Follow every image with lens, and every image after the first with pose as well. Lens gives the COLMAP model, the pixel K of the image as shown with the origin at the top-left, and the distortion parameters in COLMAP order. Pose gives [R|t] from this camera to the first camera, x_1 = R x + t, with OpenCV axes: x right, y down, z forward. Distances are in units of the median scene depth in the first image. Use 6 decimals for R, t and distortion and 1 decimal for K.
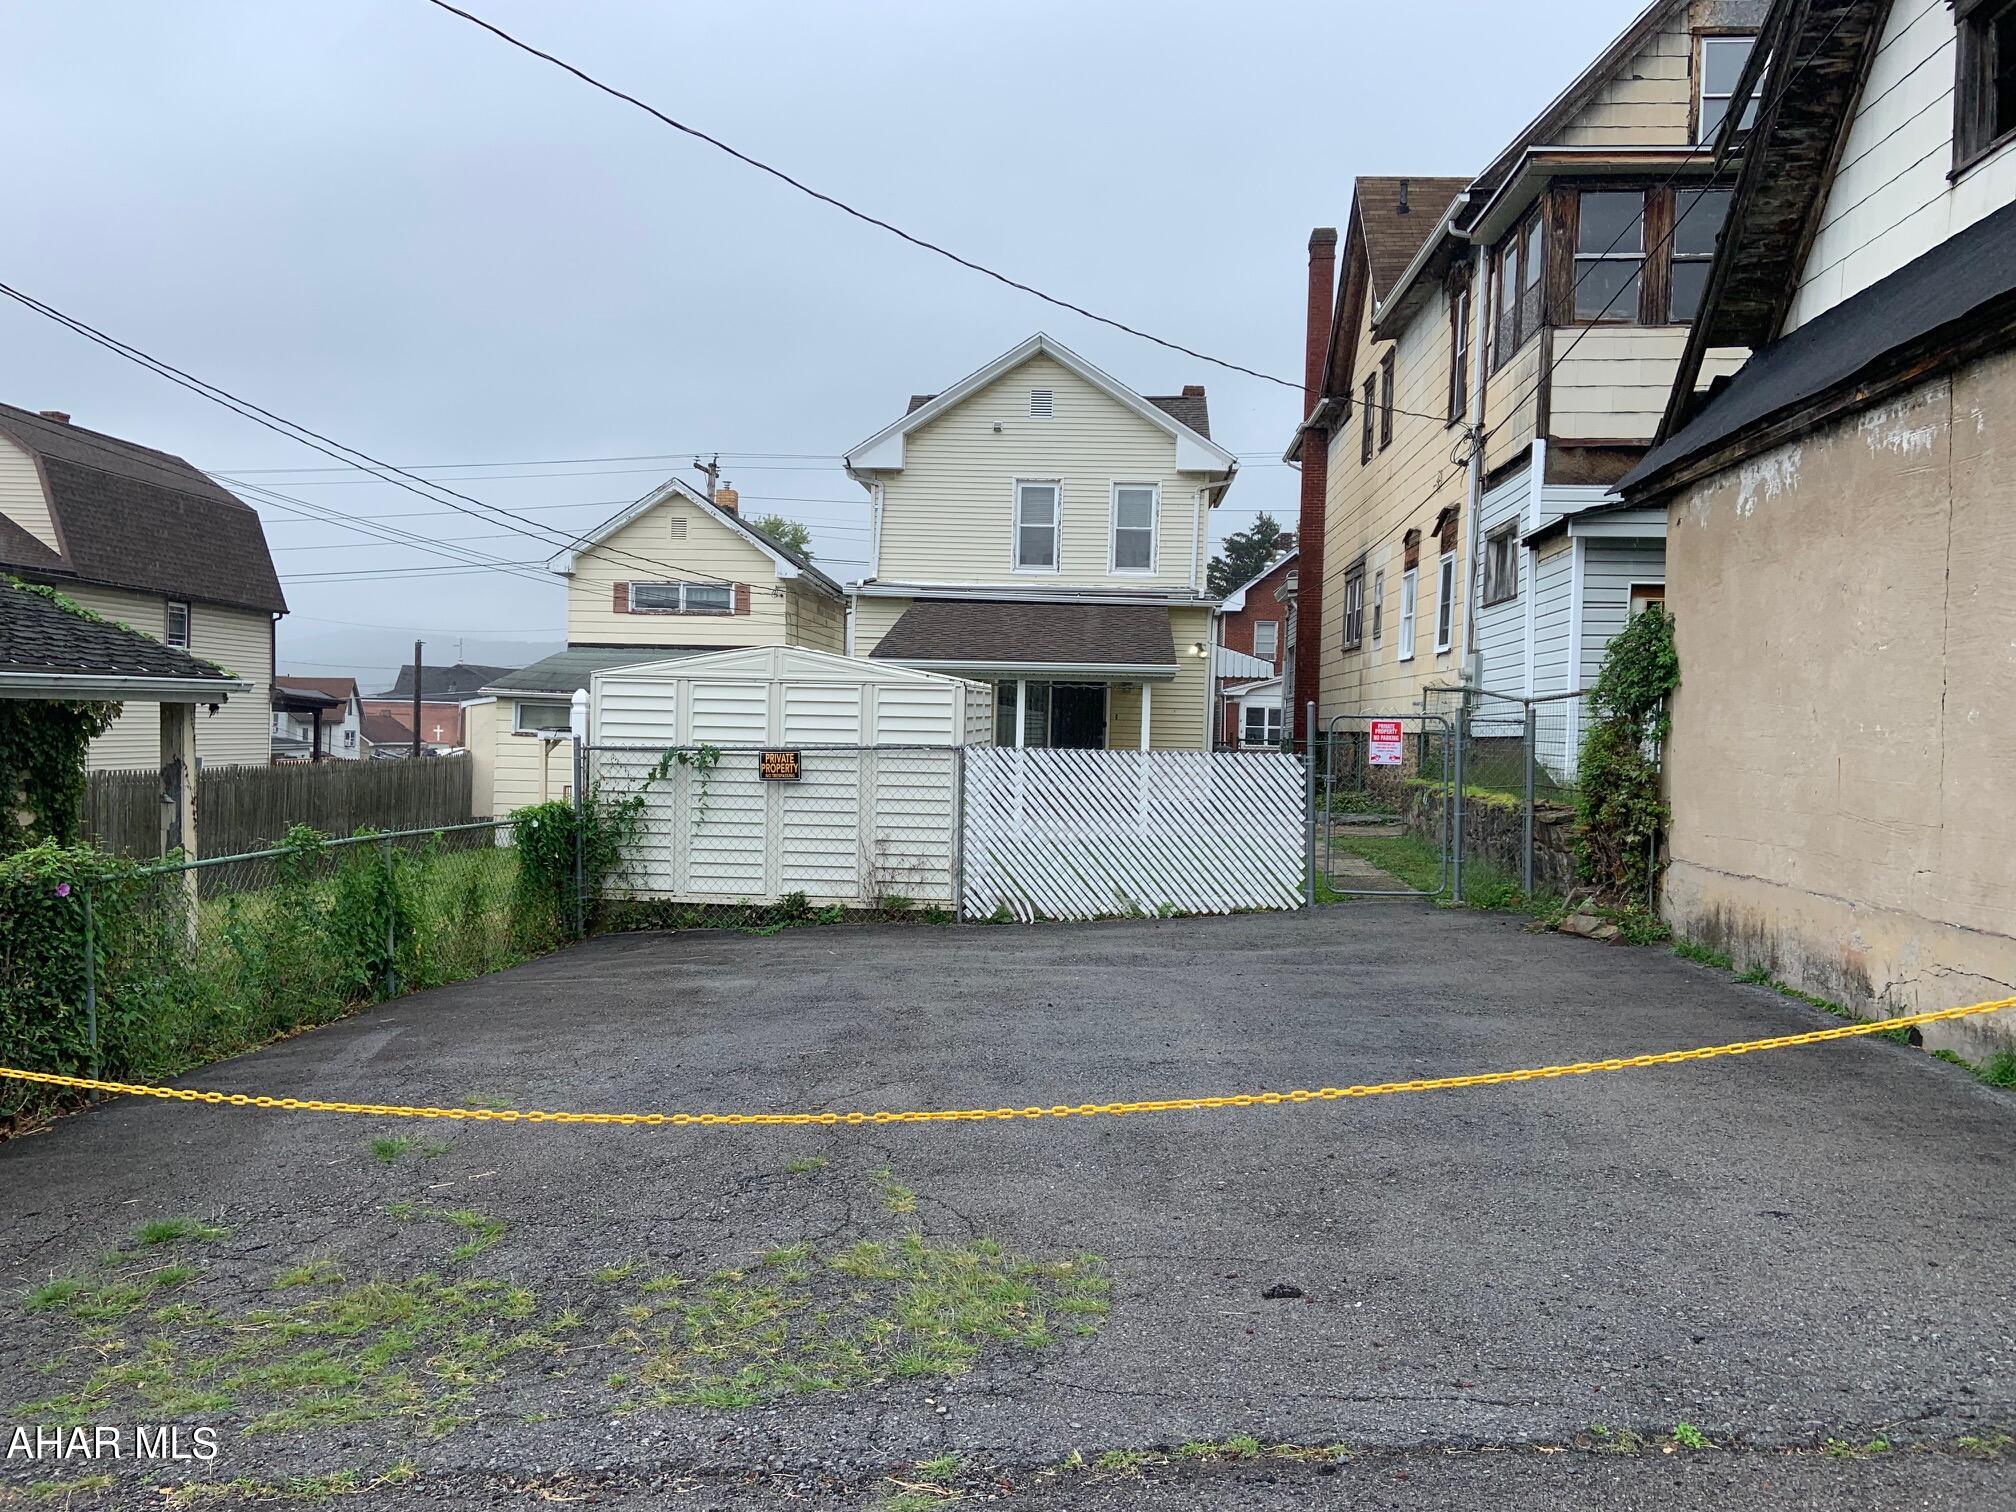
lens RADIAL K [[1515.8, 0, 1010.9], [0, 1515.8, 741.3], [0, 0, 1]] dist [0.146272, -0.191289]
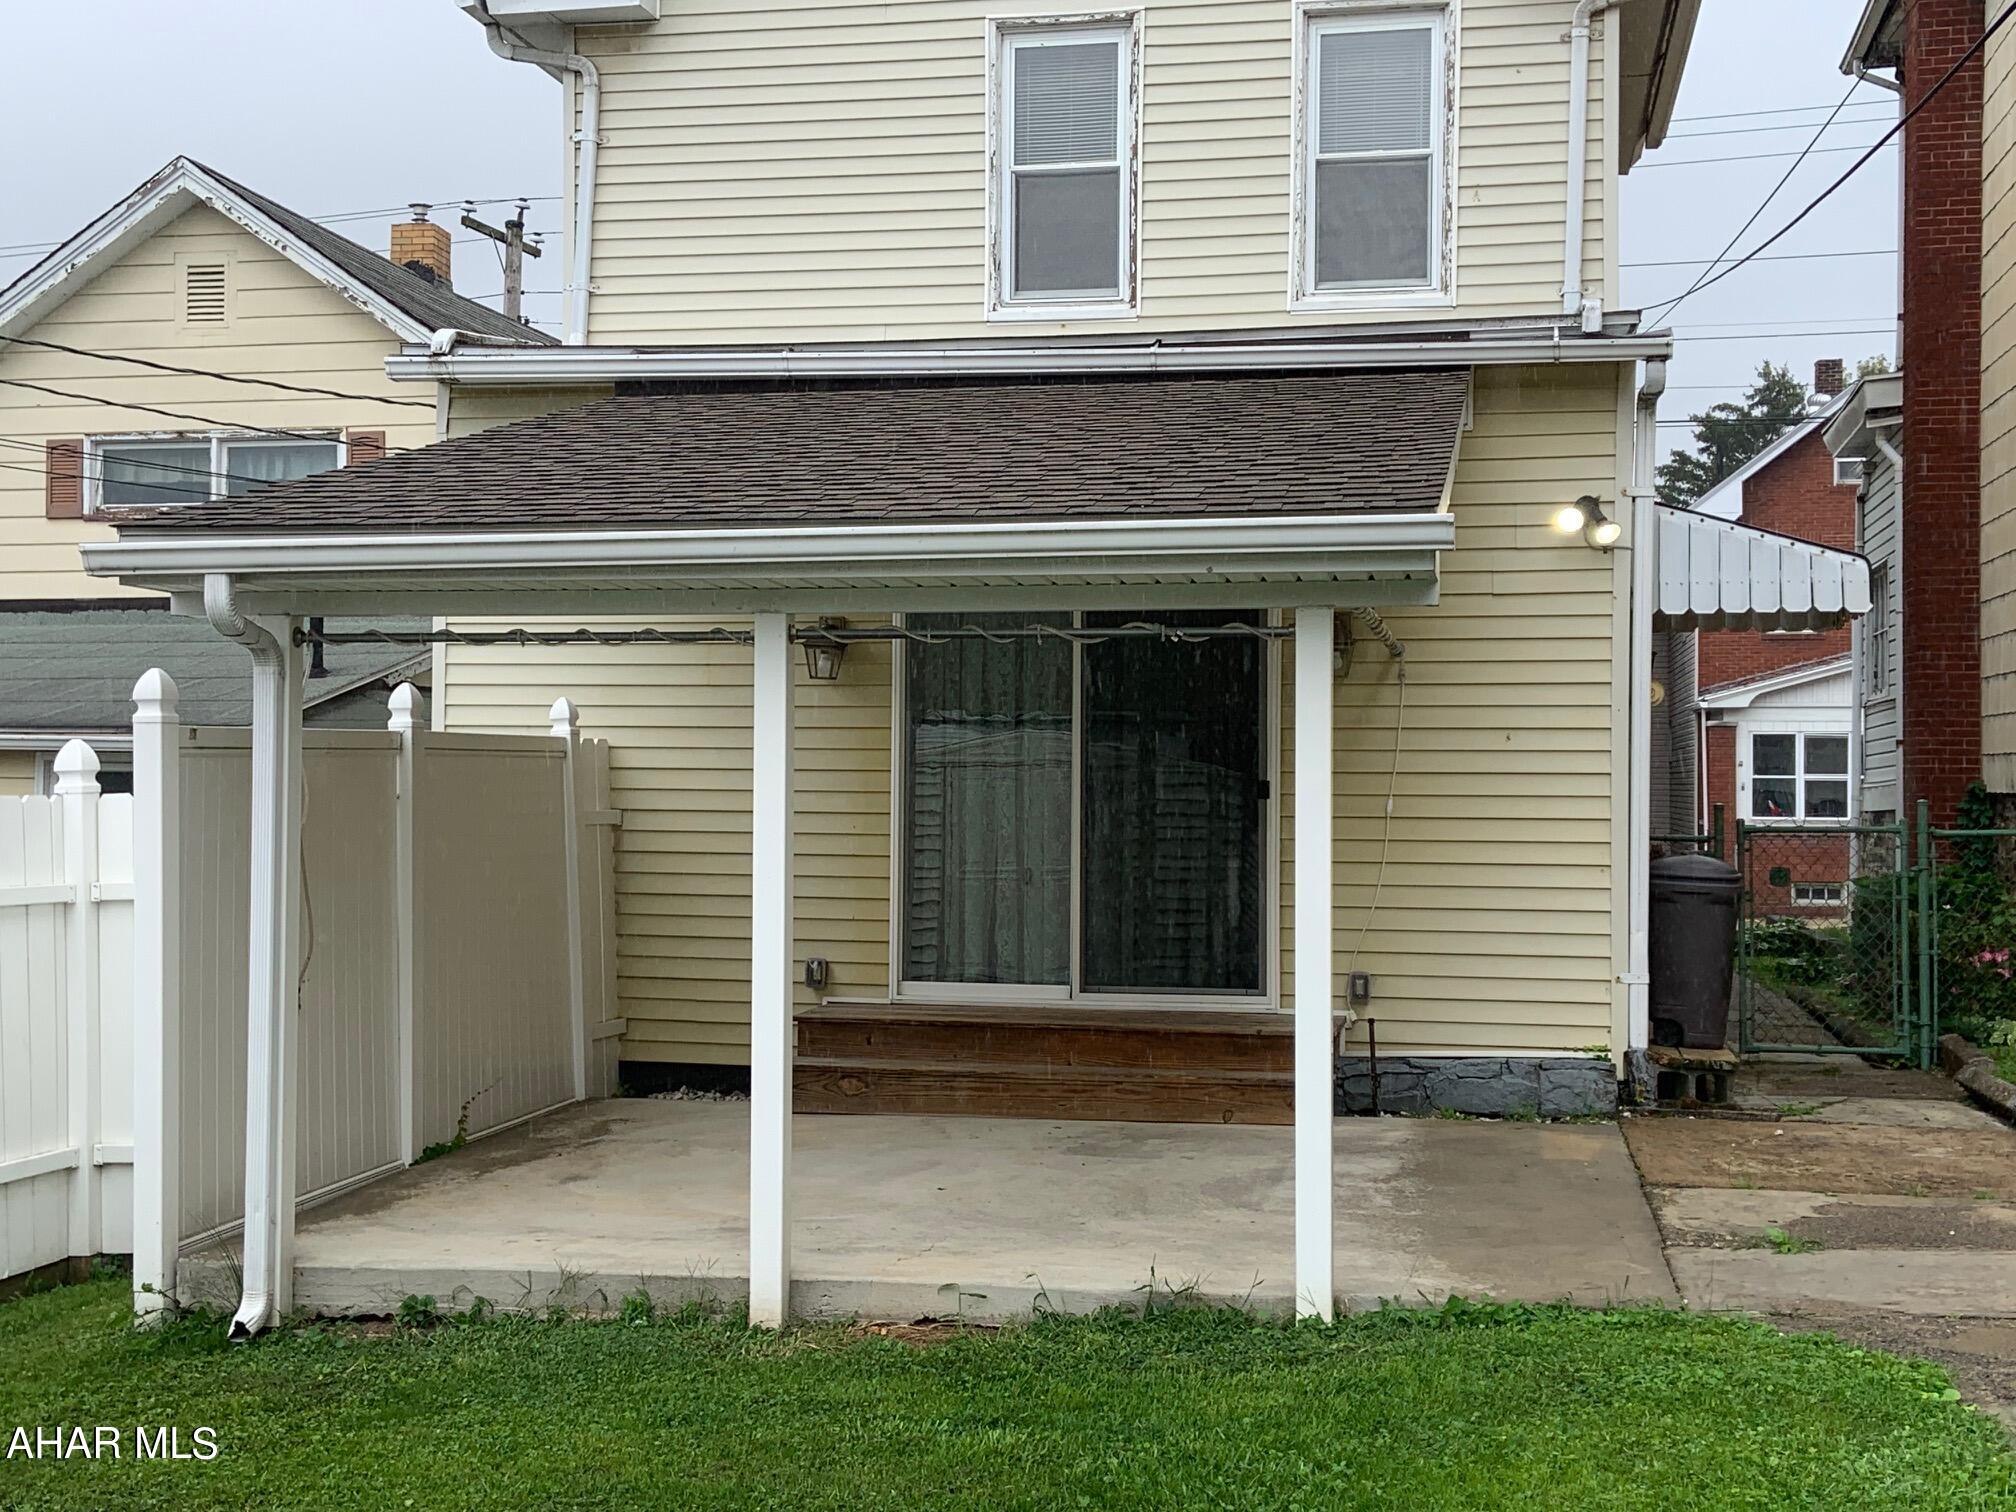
lens RADIAL K [[2216.9, 0, 1007.0], [0, 2216.9, 745.4], [0, 0, 1]] dist [0.021037, 0.017701]
pose [[0.986094, -0.019729, -0.165012, 0.071084], [0.015579, 0.999530, -0.026406, -0.007888], [0.165455, 0.023468, 0.985938, 0.486915]]
